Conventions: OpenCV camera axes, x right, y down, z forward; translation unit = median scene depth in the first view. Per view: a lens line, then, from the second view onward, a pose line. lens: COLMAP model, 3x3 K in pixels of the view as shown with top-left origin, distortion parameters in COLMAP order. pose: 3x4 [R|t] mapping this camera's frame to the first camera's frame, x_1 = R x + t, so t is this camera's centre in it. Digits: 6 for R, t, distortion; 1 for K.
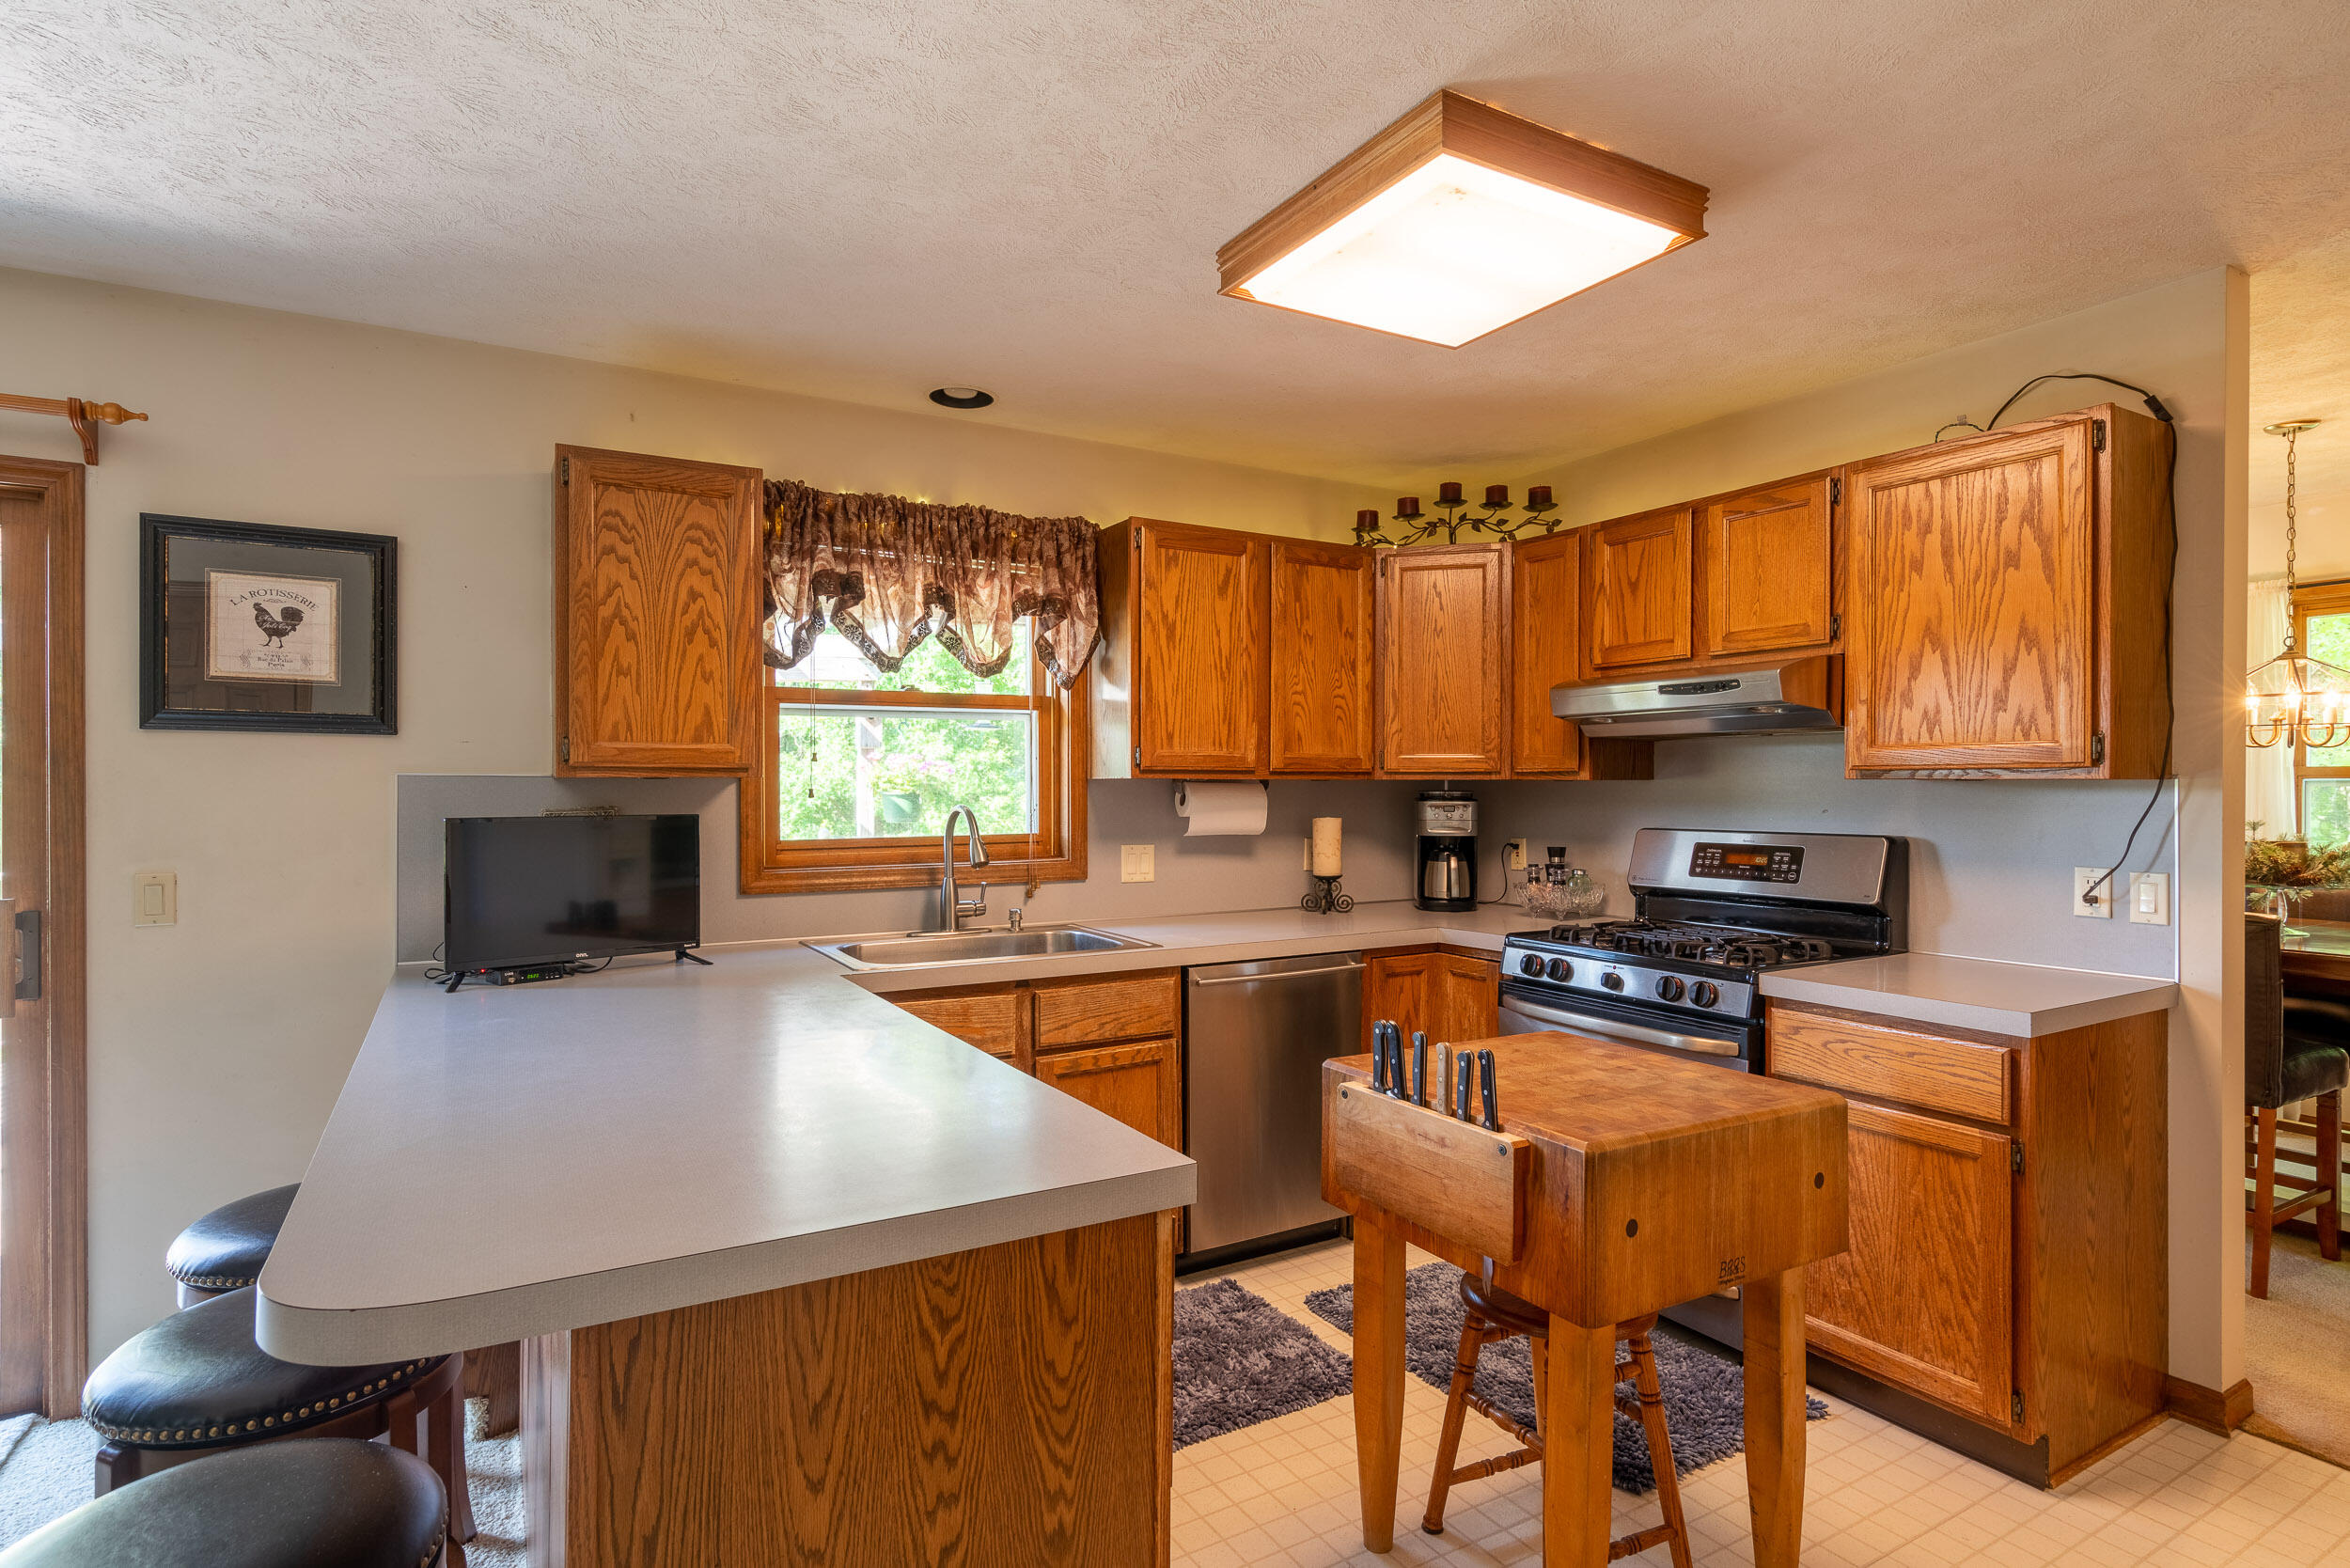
lens RADIAL K [[1198.7, 0, 1175.1], [0, 1198.7, 784.0], [0, 0, 1]] dist [0.001837, 0.000675]
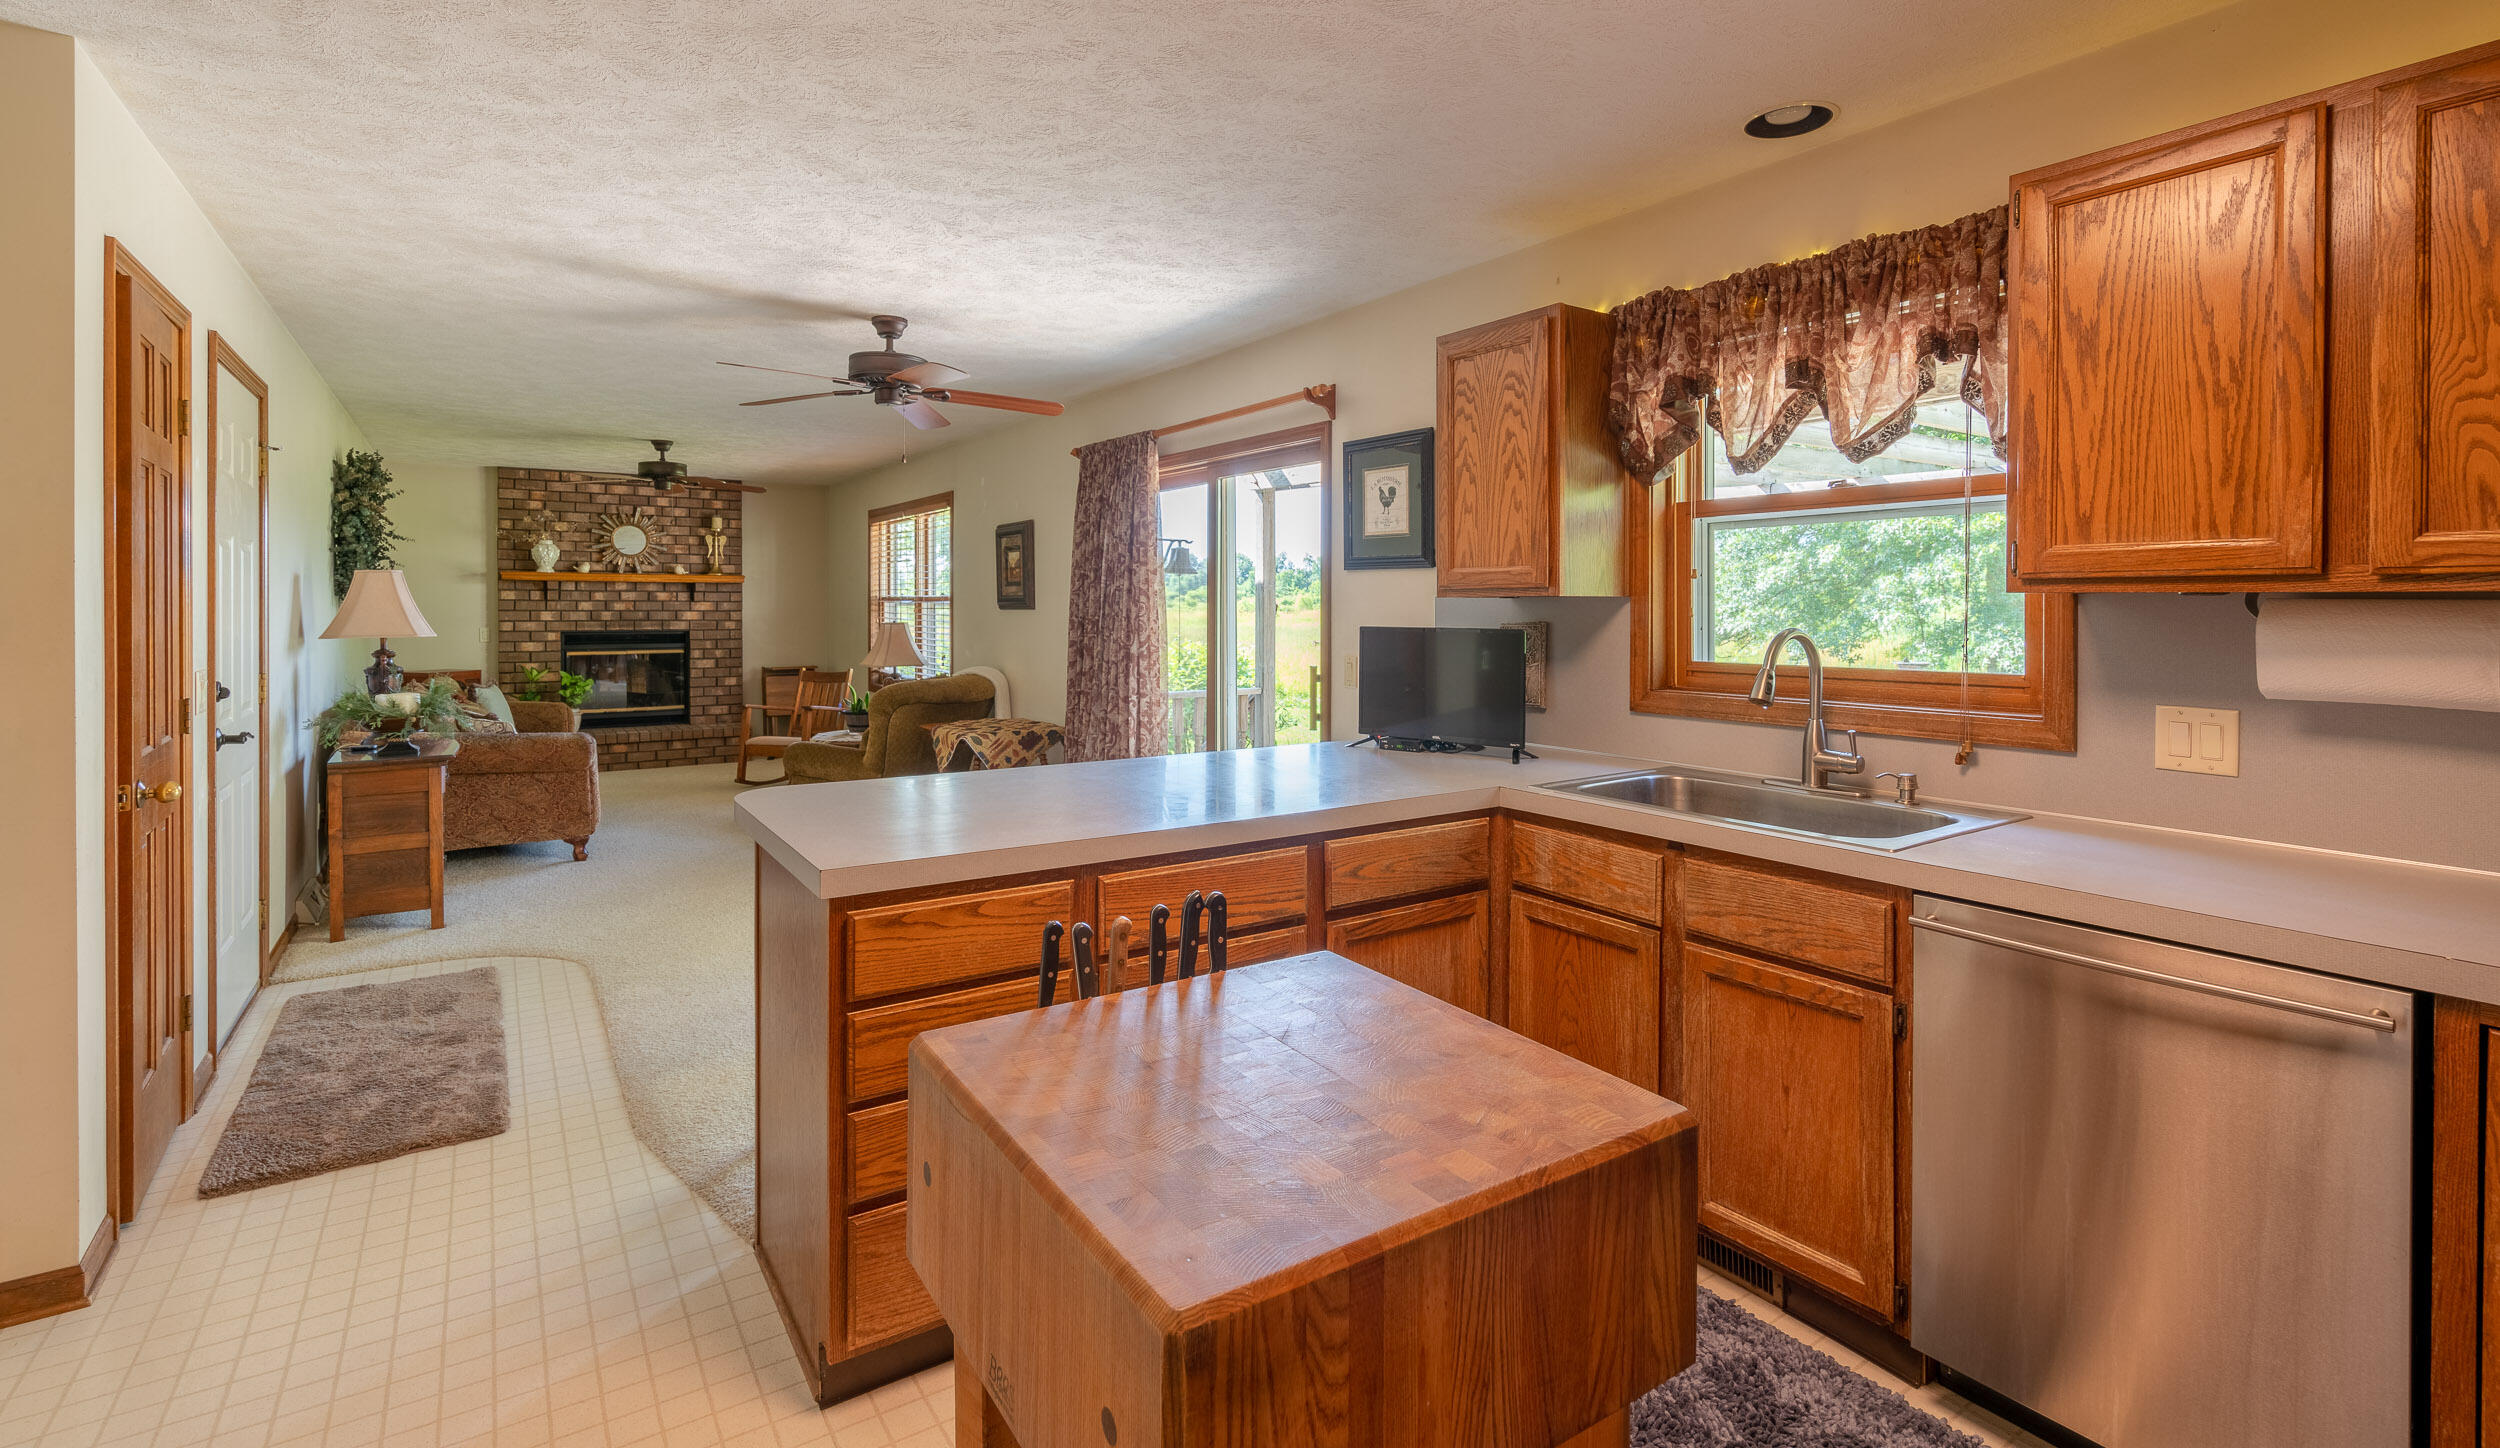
lens RADIAL K [[1129.4, 0, 1229.9], [0, 1129.4, 609.0], [0, 0, 1]] dist [0.002157, 0.000234]
pose [[0.052330, 0.003672, -0.998623, 0.569824], [-0.002276, 0.999991, 0.003558, 0.002864], [0.998627, 0.002087, 0.052338, 0.595611]]
